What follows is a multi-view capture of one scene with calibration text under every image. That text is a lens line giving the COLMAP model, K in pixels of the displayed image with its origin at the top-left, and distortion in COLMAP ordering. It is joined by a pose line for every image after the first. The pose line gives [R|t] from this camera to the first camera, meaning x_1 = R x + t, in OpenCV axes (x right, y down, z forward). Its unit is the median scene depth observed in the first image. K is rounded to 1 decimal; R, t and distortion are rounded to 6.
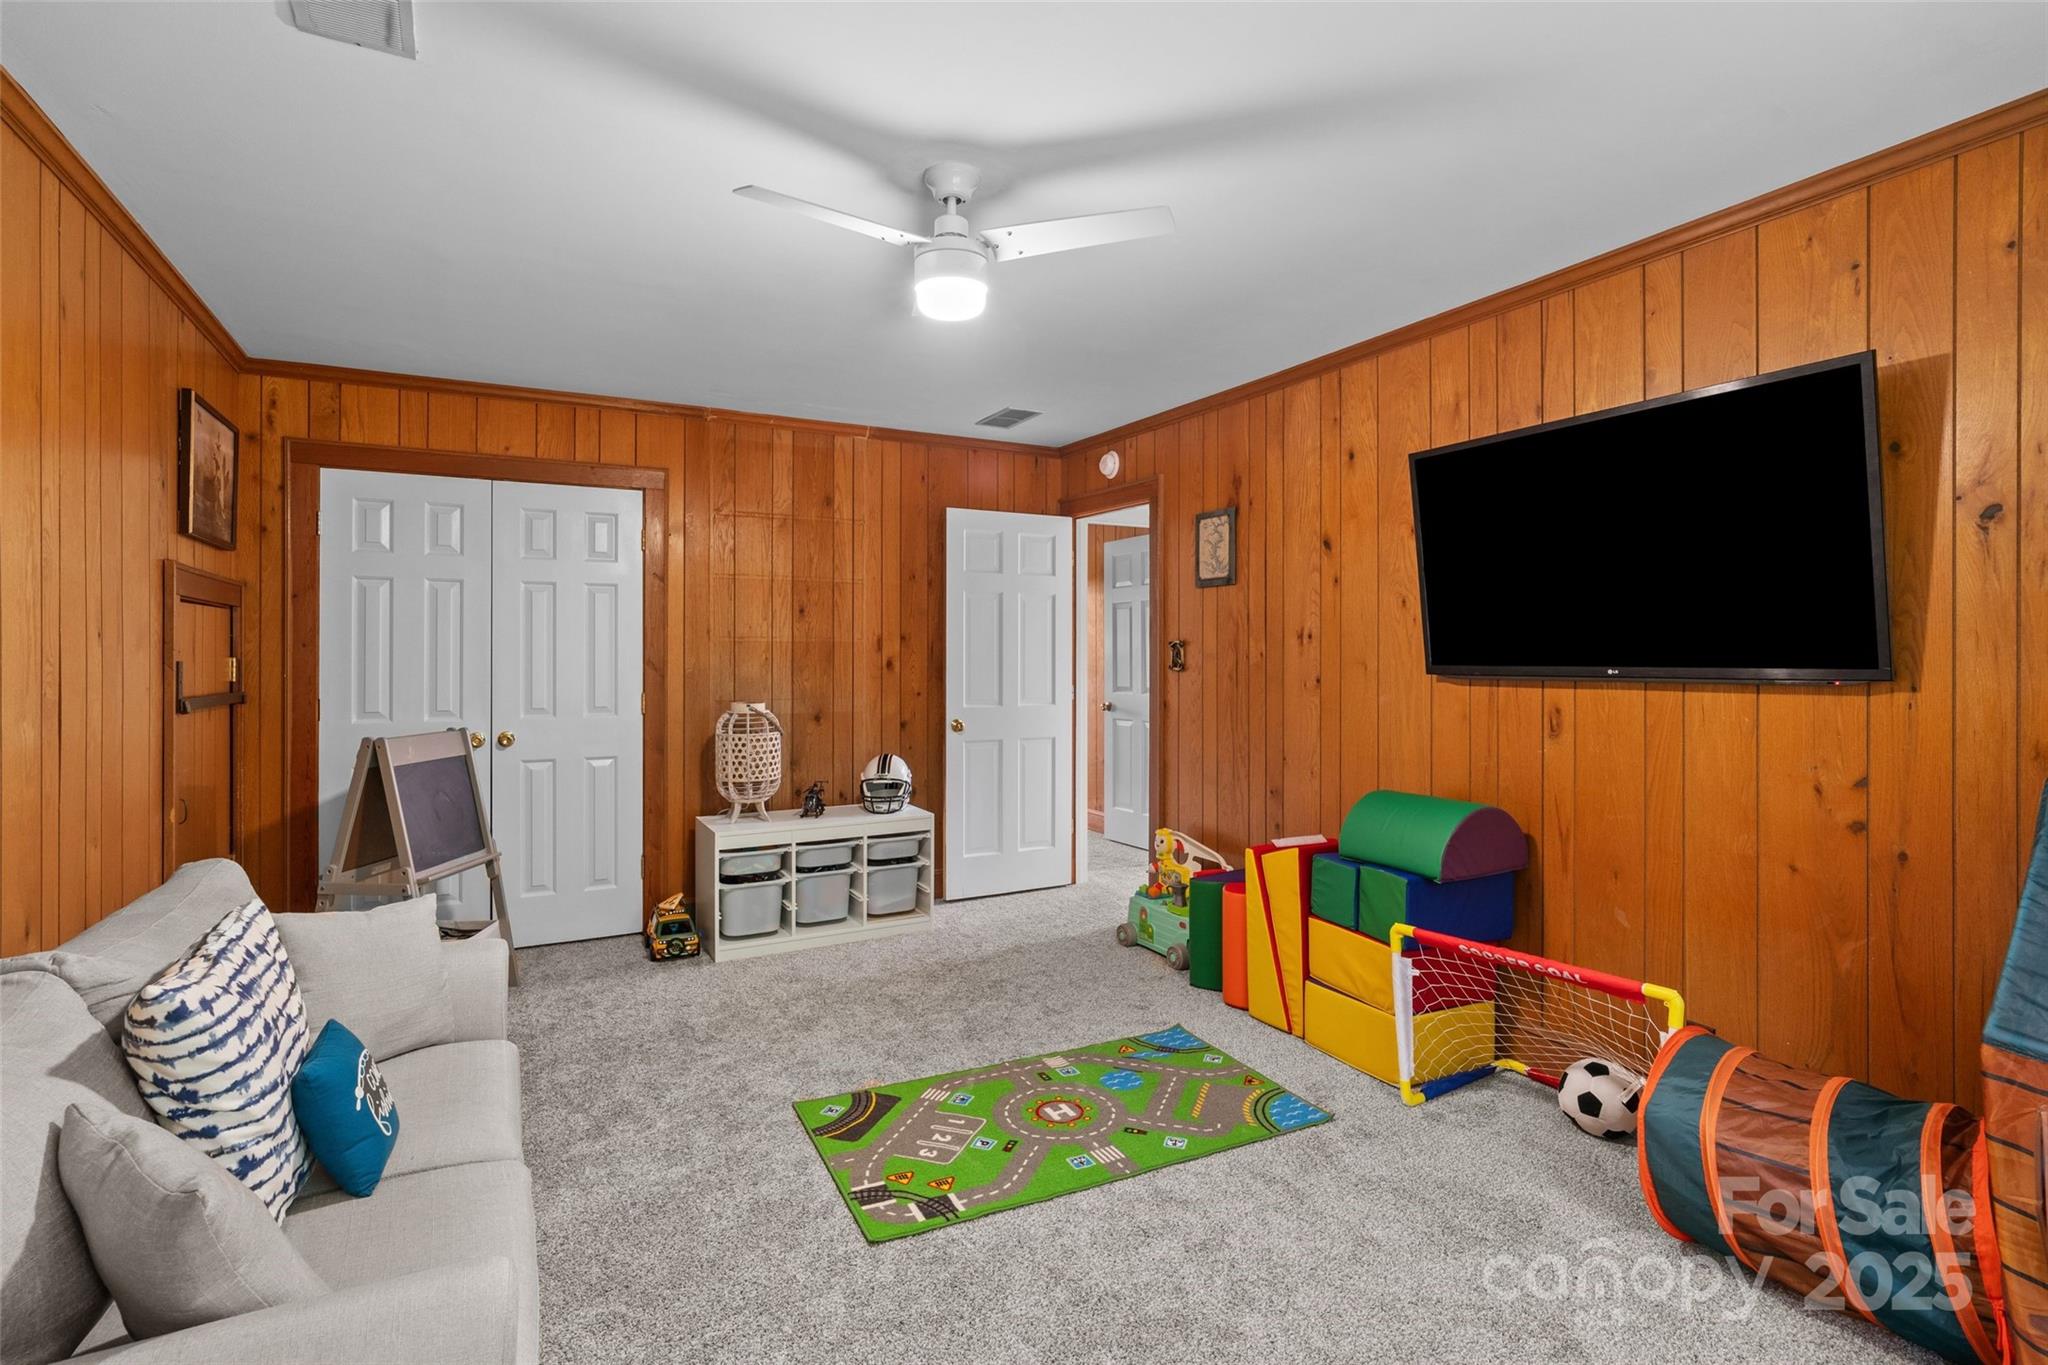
lens RADIAL K [[982.2, 0, 1025.9], [0, 982.2, 657.4], [0, 0, 1]] dist [-0.003382, -0.000292]
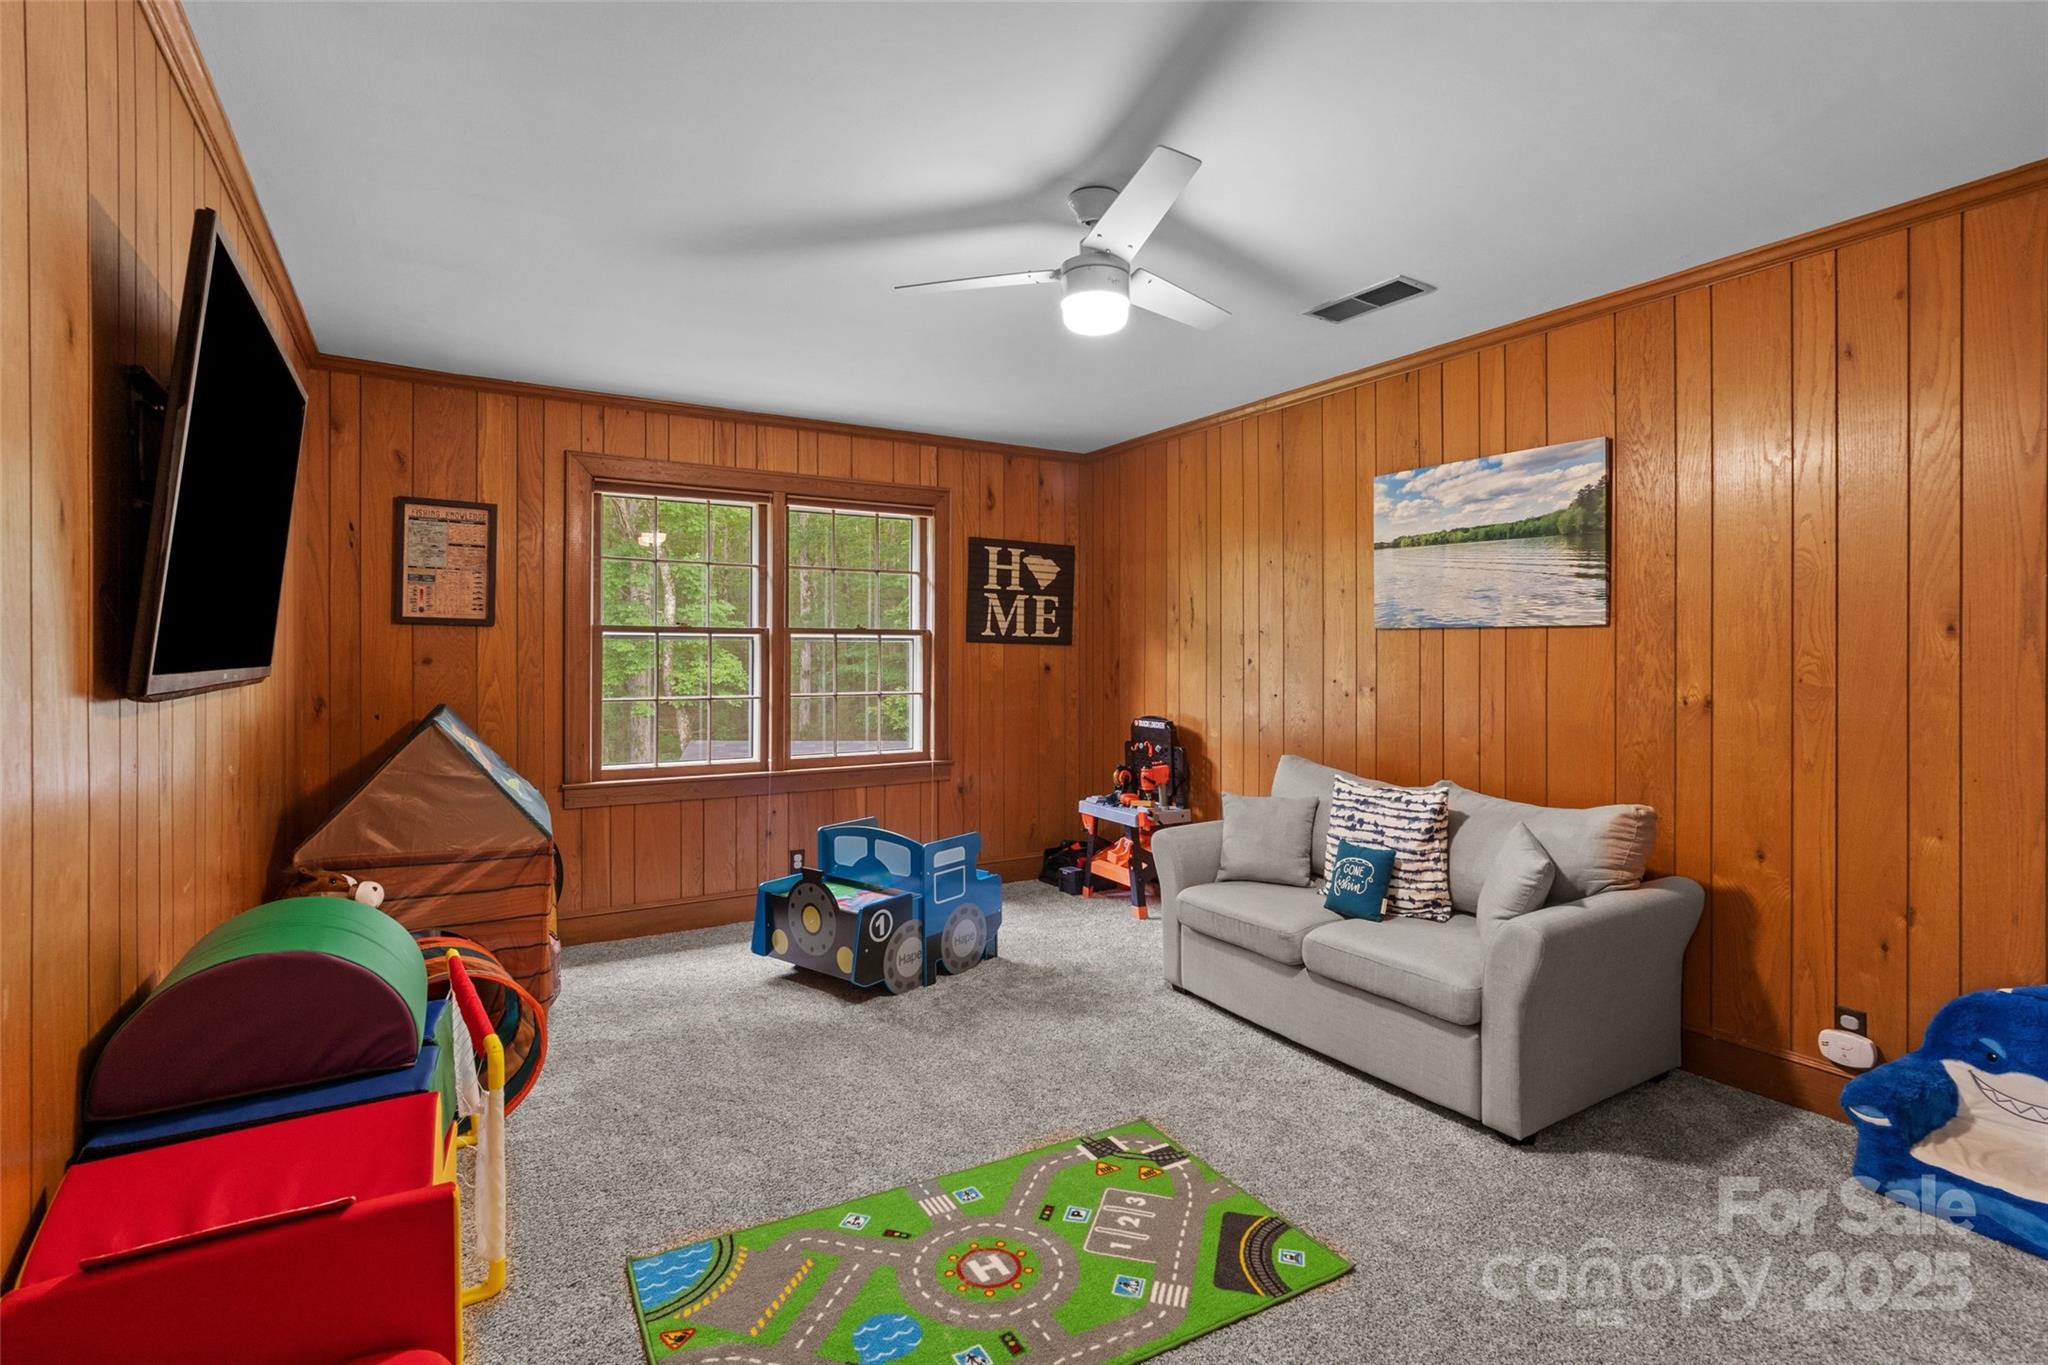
lens RADIAL K [[982.2, 0, 1025.9], [0, 982.2, 657.4], [0, 0, 1]] dist [-0.003382, -0.000292]
pose [[-0.998480, -0.000356, -0.055122, 0.049763], [-0.000461, 0.999998, 0.001884, 0.001347], [0.055121, 0.001907, -0.998478, 1.826317]]
